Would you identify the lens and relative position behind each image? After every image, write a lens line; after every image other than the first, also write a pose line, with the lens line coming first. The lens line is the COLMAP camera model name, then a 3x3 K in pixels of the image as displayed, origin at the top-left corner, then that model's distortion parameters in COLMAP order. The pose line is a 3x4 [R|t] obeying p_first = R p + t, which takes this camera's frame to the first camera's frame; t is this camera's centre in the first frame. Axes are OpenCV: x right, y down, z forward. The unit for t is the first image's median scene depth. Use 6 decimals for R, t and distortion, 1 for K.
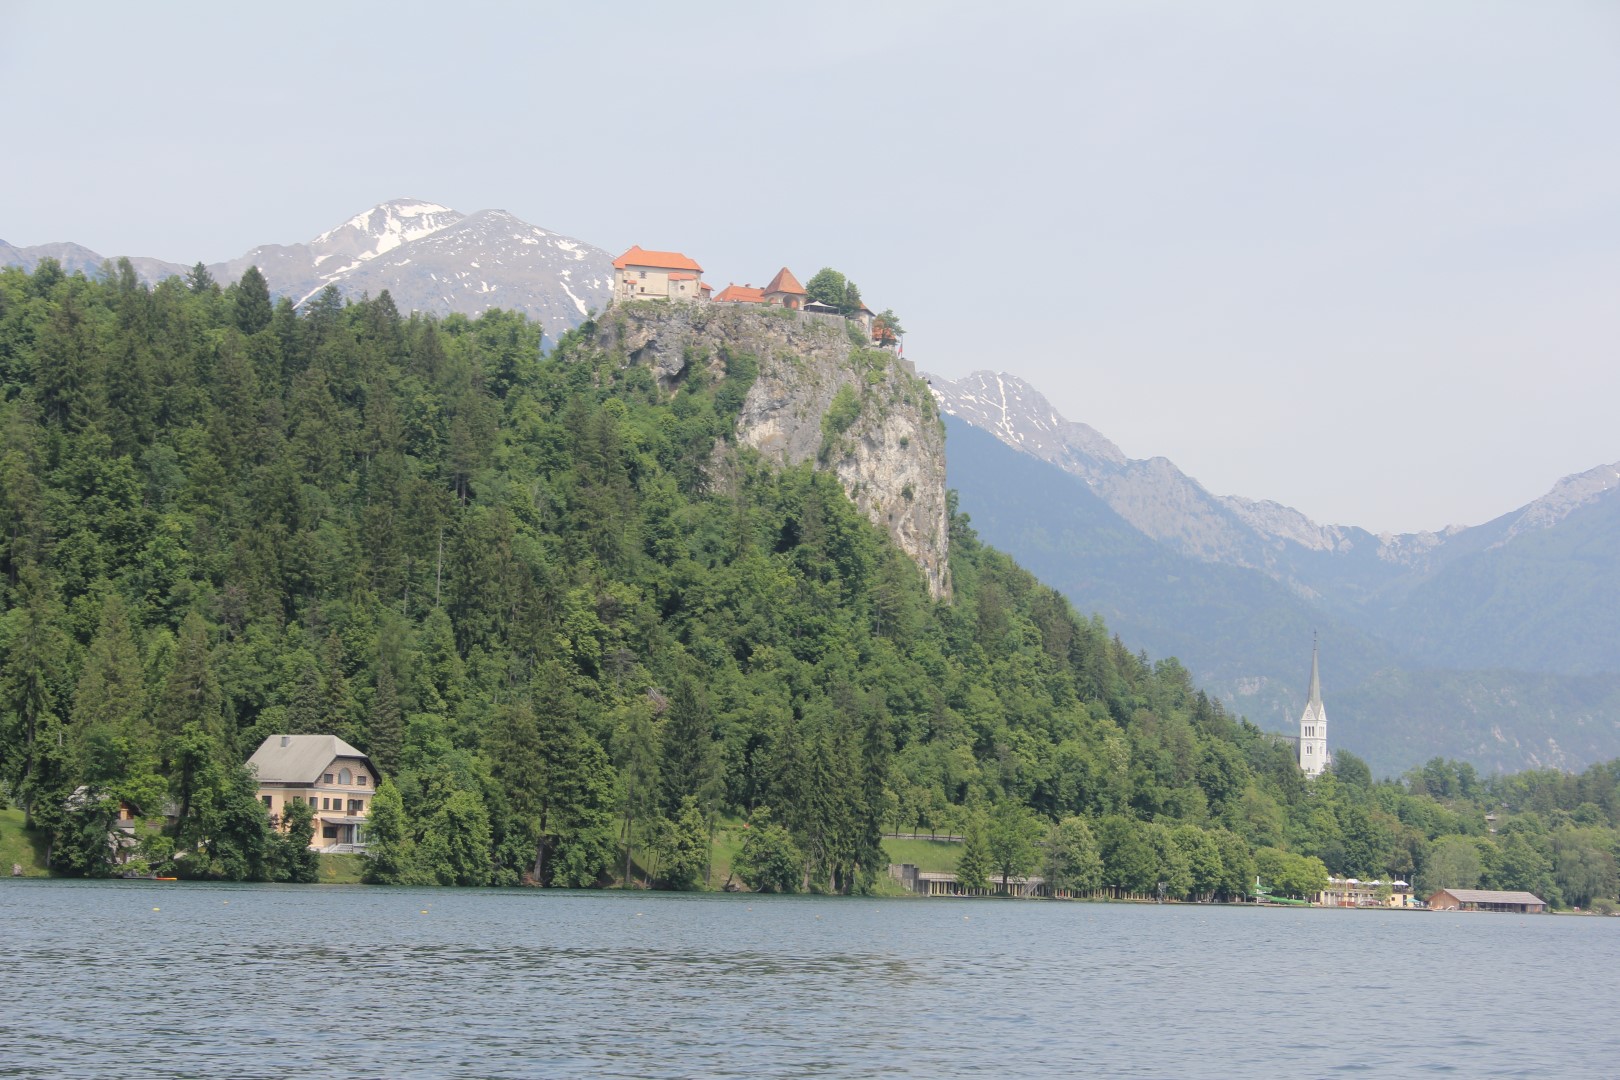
lens RADIAL K [[3920.3, 0, 810.0], [0, 3920.3, 540.0], [0, 0, 1]] dist [0.064339, 0.445536]
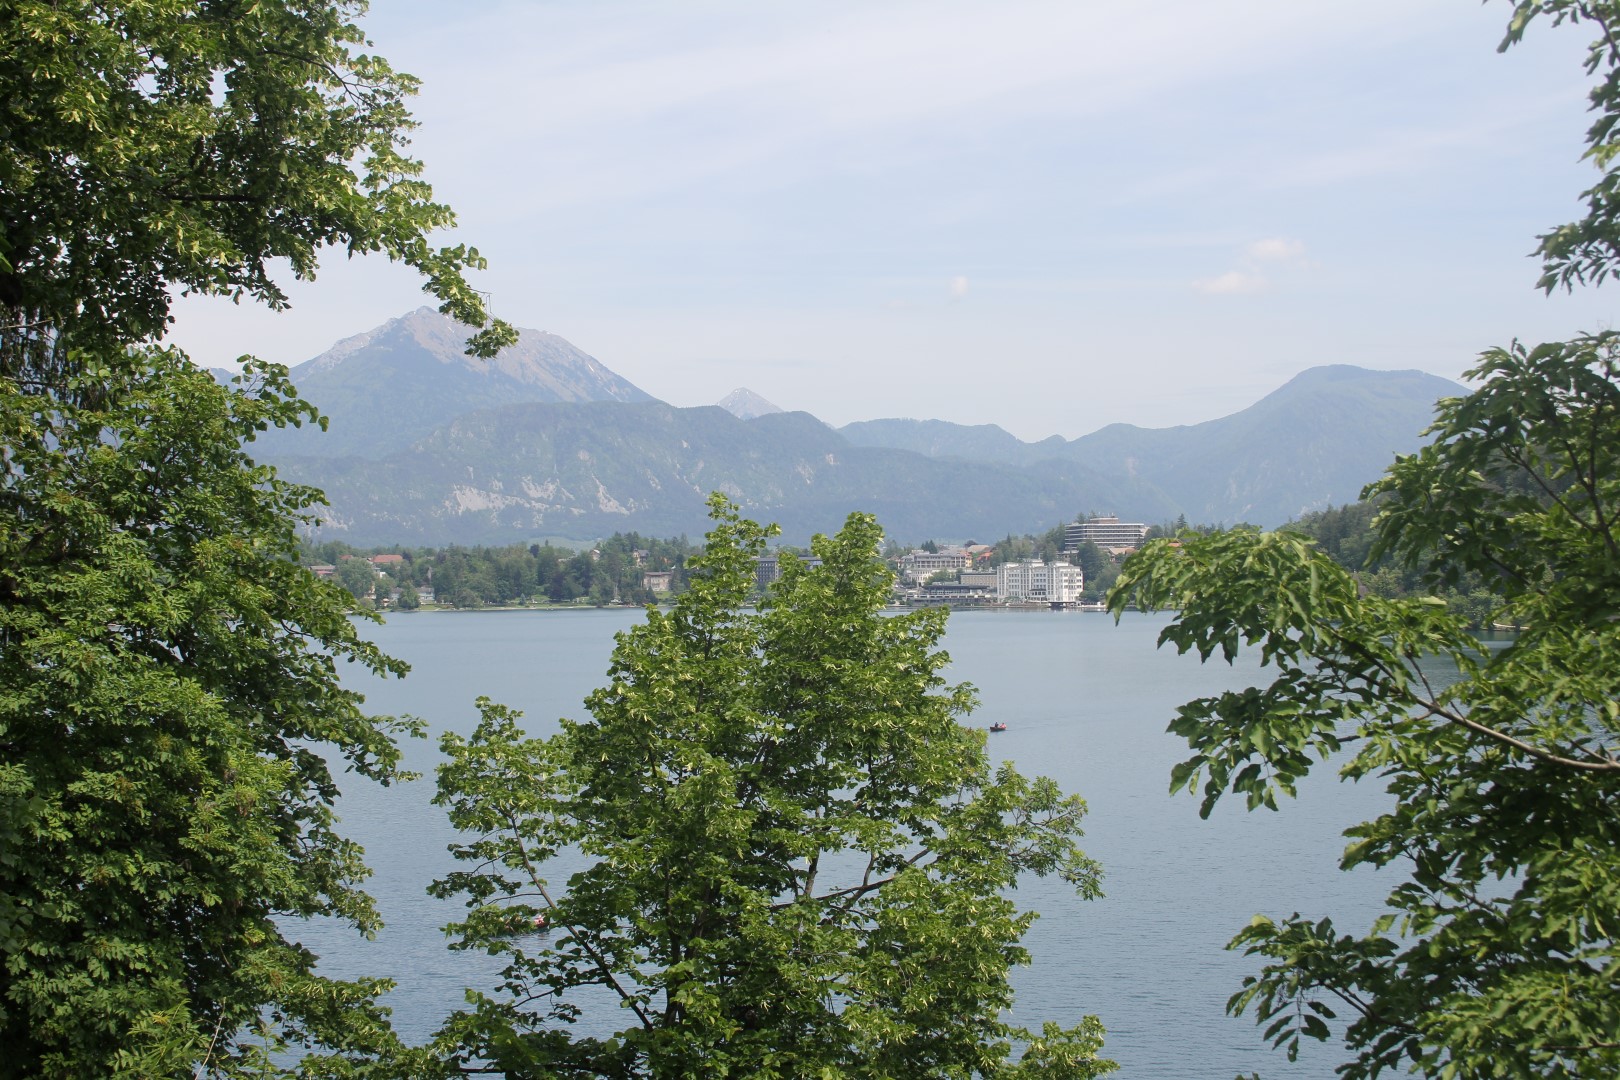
lens RADIAL K [[2284.7, 0, 810.0], [0, 2284.7, 540.0], [0, 0, 1]] dist [-0.037830, -0.007804]
pose [[0.927246, -0.032633, 0.373029, 0.039262], [0.004139, 0.997028, 0.076933, -0.053084], [-0.374430, -0.069792, 0.924625, -0.358815]]
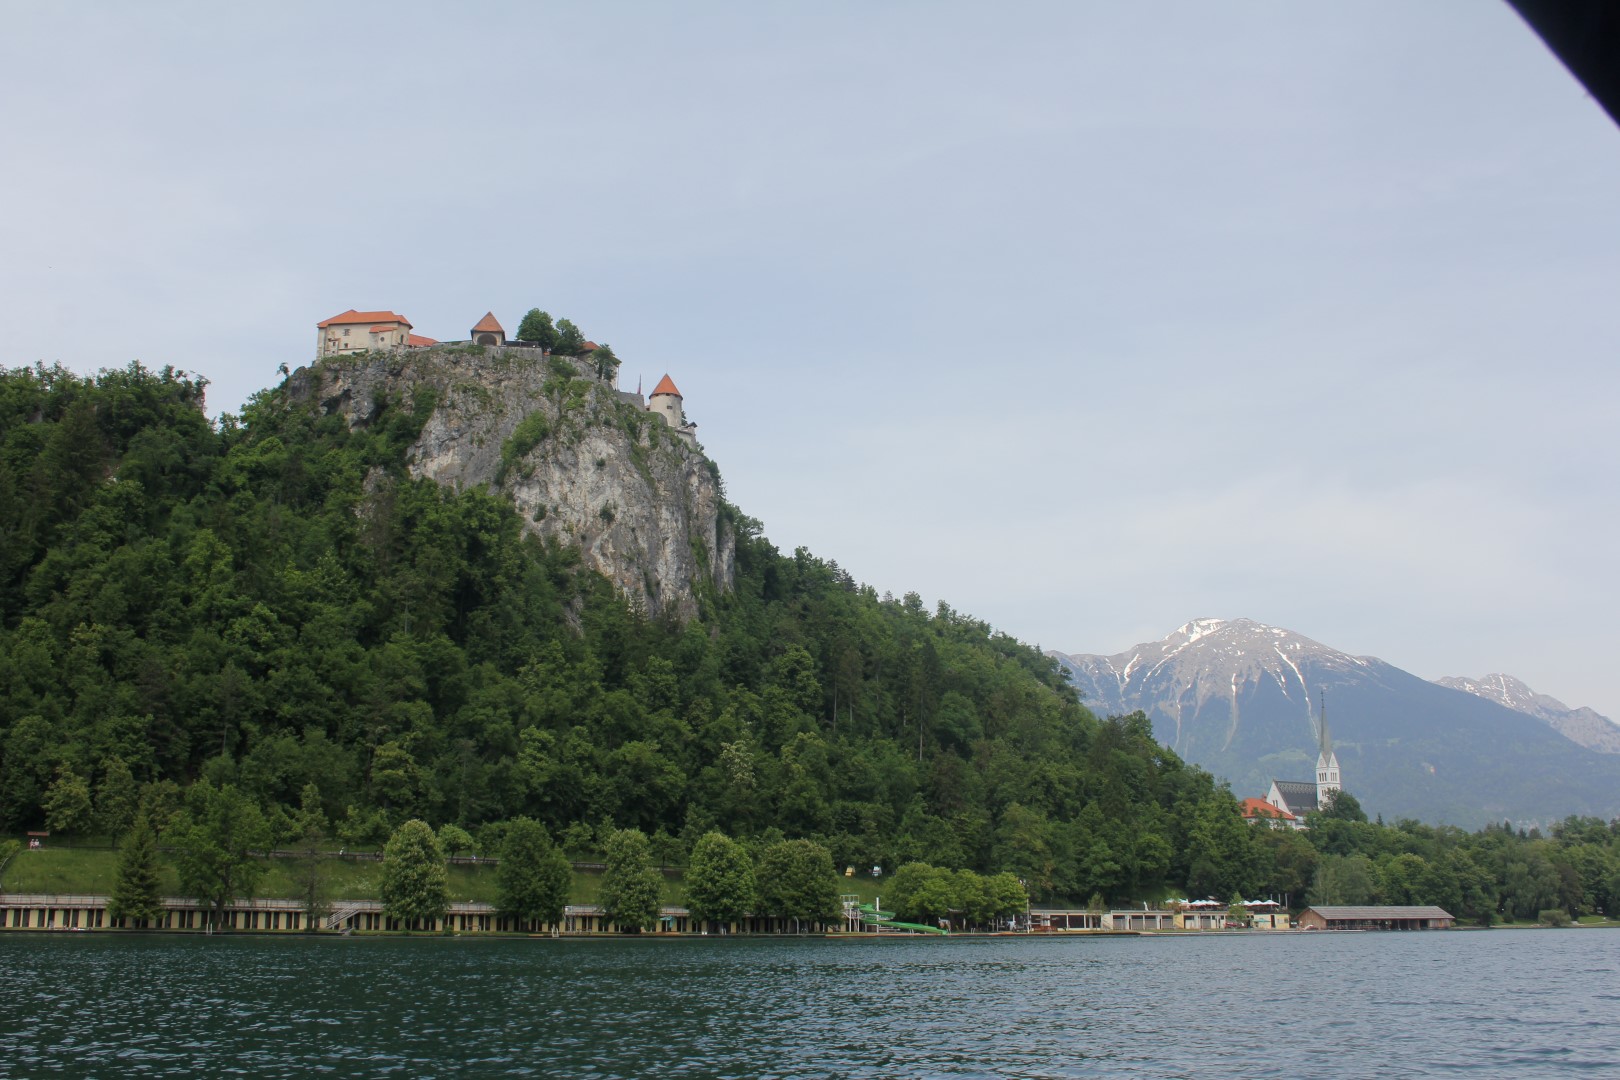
lens RADIAL K [[1639.2, 0, 810.0], [0, 1639.2, 540.0], [0, 0, 1]] dist [-0.114947, 0.149826]
pose [[0.928930, -0.114121, -0.352229, 0.214844], [0.059577, 0.984989, -0.162013, 0.063449], [0.365430, 0.129514, 0.921785, 0.644748]]
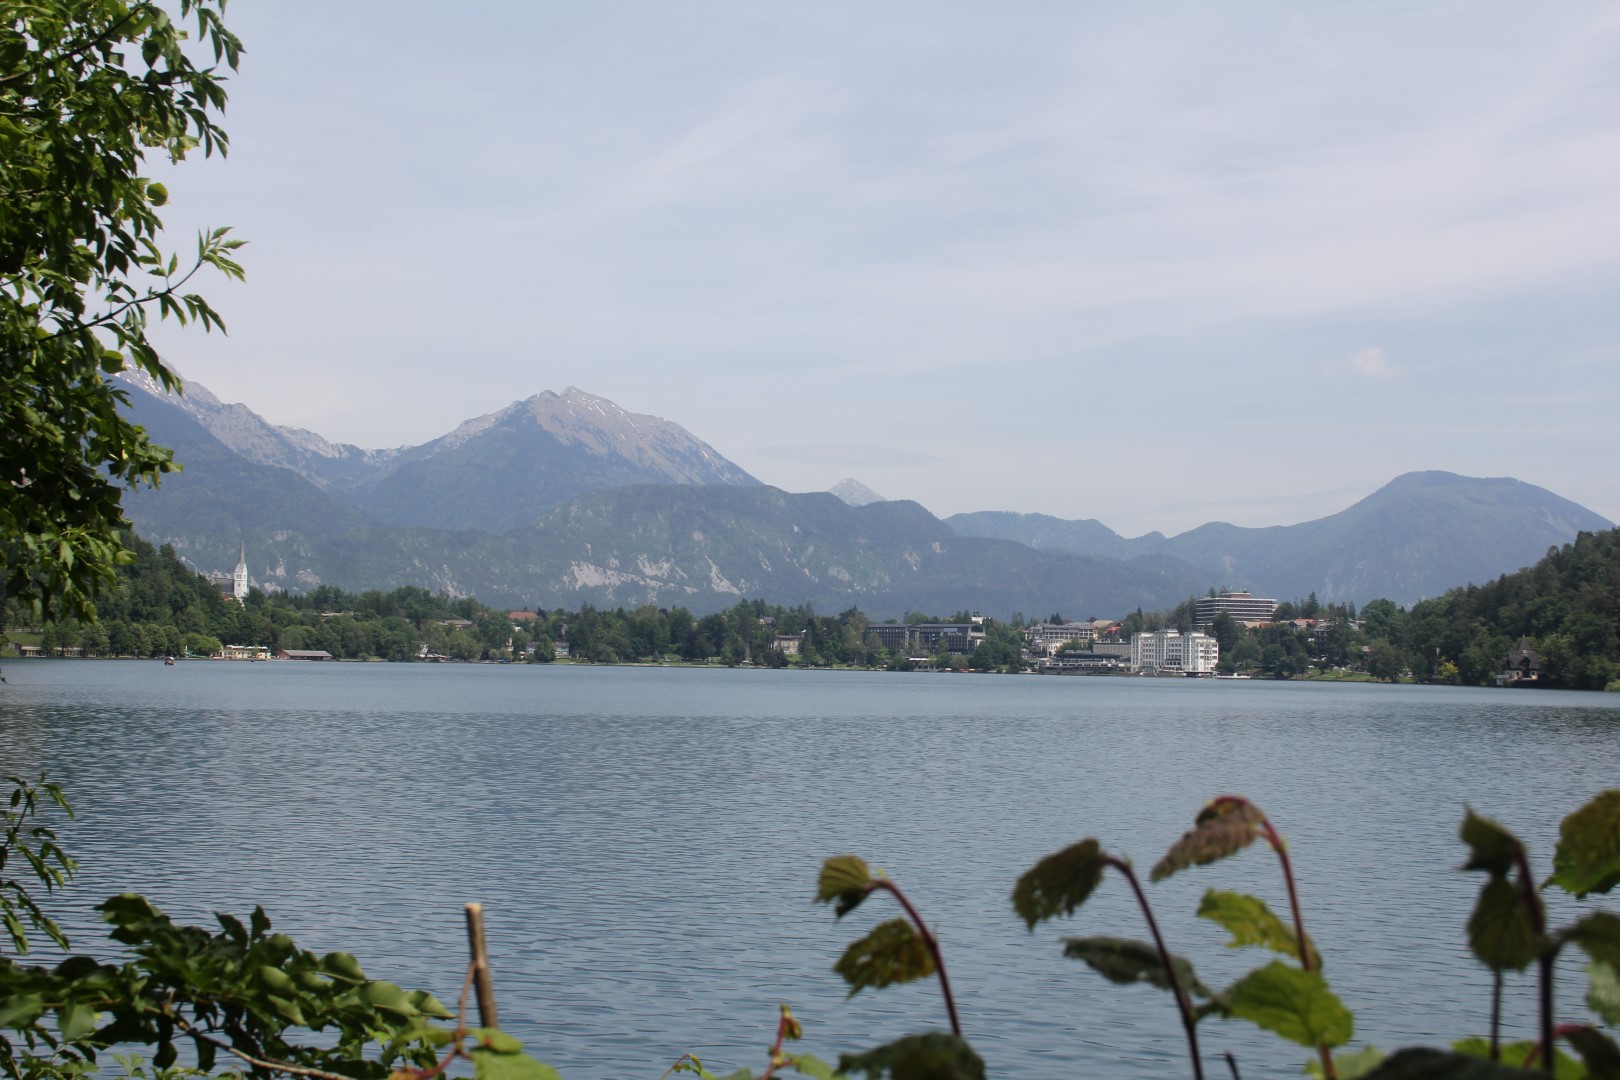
lens RADIAL K [[2210.5, 0, 810.0], [0, 2210.5, 540.0], [0, 0, 1]] dist [-0.039632, 0.049041]
pose [[0.943305, 0.009111, 0.331802, 0.028527], [-0.022800, 0.999041, 0.037388, -0.030972], [-0.331143, -0.042834, 0.942608, -0.314473]]
